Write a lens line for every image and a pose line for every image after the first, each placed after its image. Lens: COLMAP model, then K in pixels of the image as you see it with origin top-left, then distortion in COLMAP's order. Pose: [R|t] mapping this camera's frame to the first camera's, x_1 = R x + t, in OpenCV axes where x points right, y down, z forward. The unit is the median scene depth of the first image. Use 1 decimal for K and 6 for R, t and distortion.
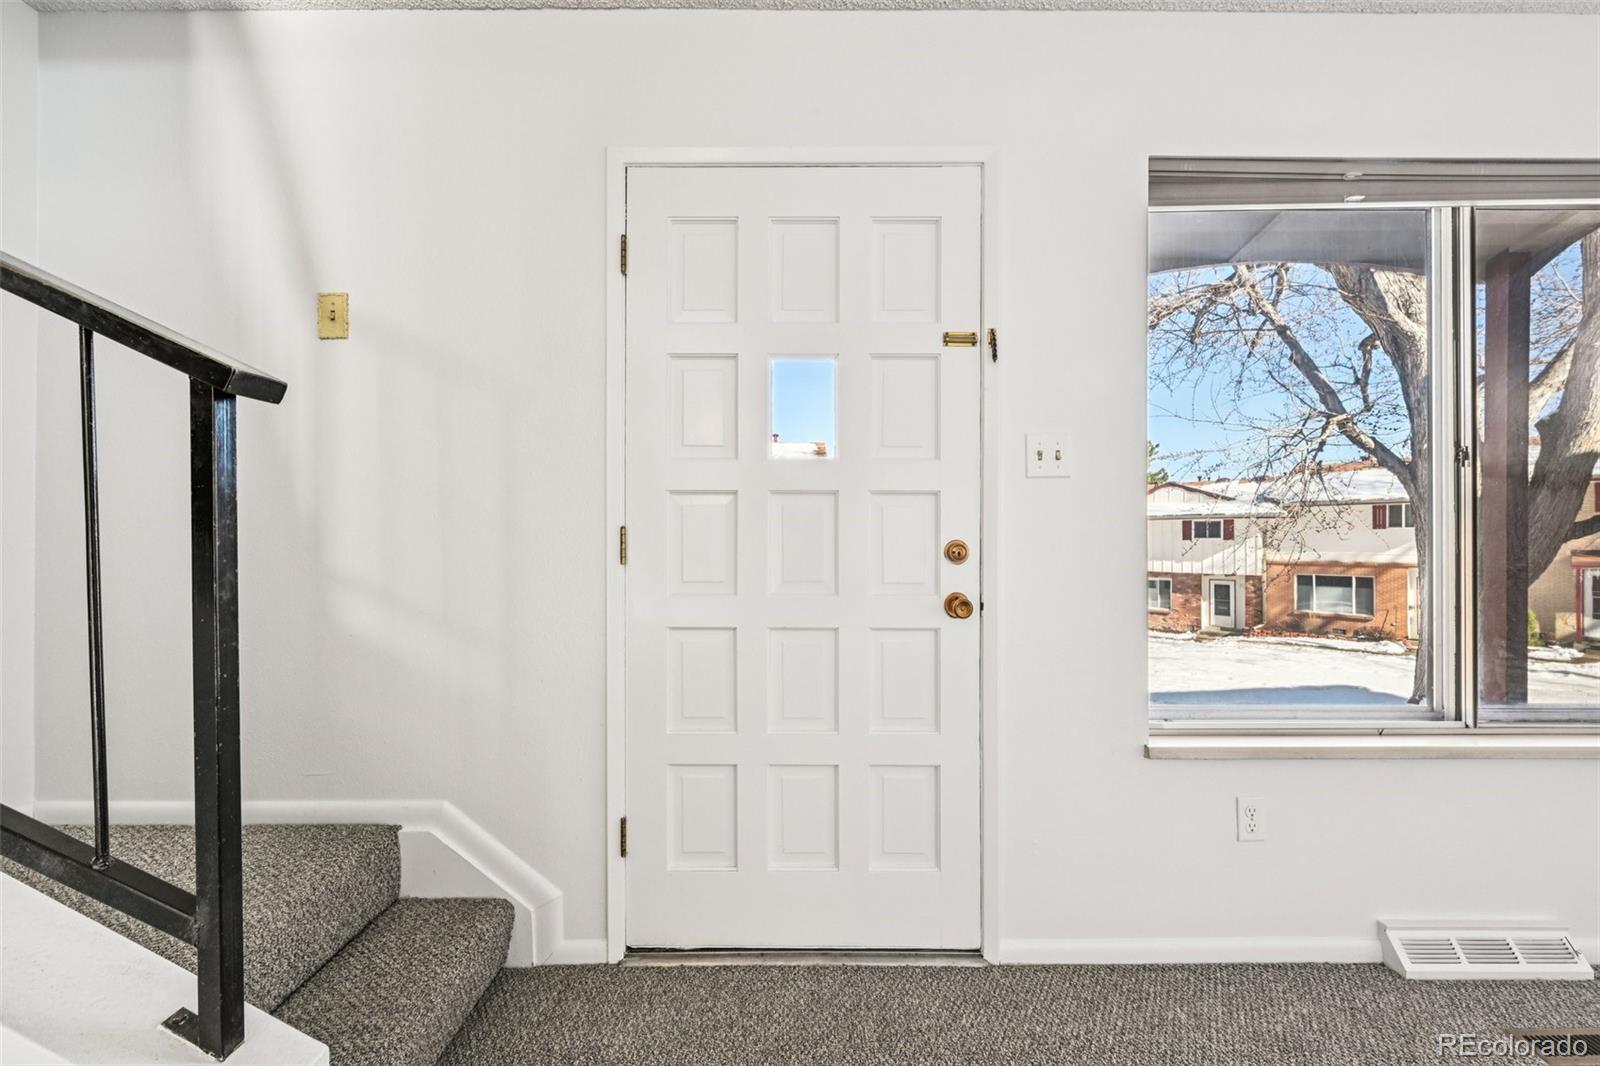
lens RADIAL K [[624.9, 0, 803.7], [0, 624.9, 535.2], [0, 0, 1]] dist [-0.000827, -0.000839]
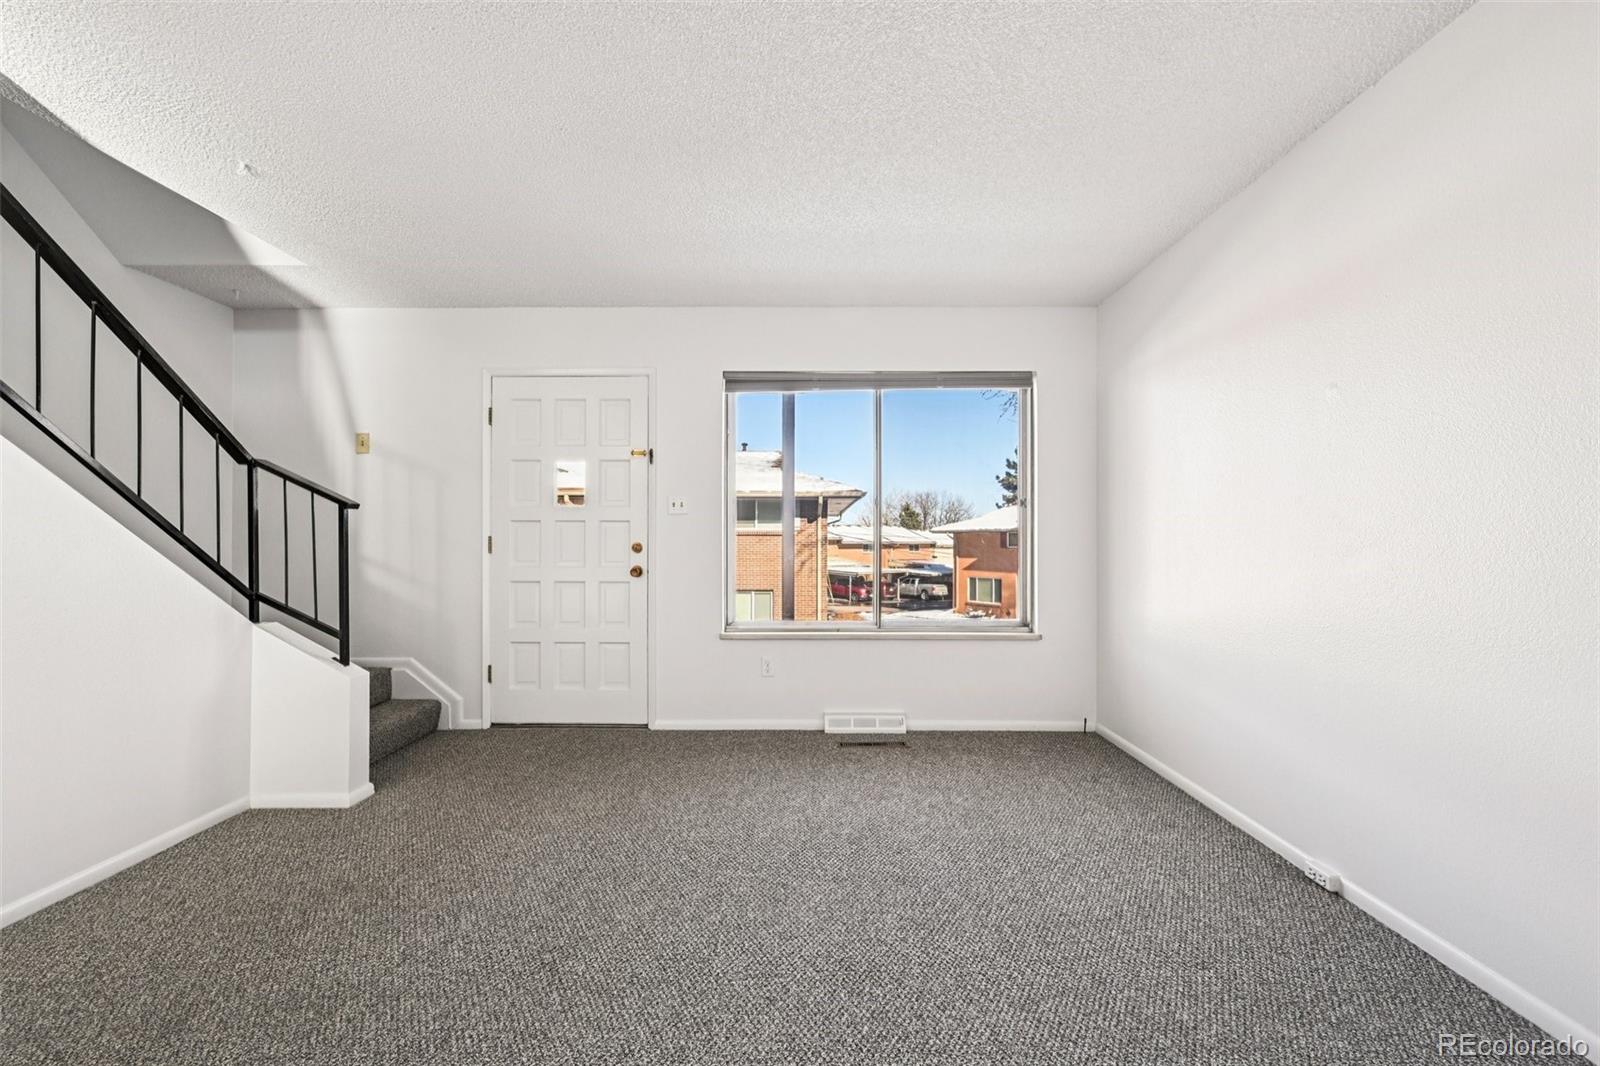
lens RADIAL K [[624.9, 0, 796.7], [0, 624.9, 534.9], [0, 0, 1]] dist [-0.000827, -0.000839]
pose [[0.999950, -0.000514, -0.010004, 0.846213], [0.000498, 0.999999, -0.001560, -0.015596], [0.010004, 0.001555, 0.999949, -1.252288]]
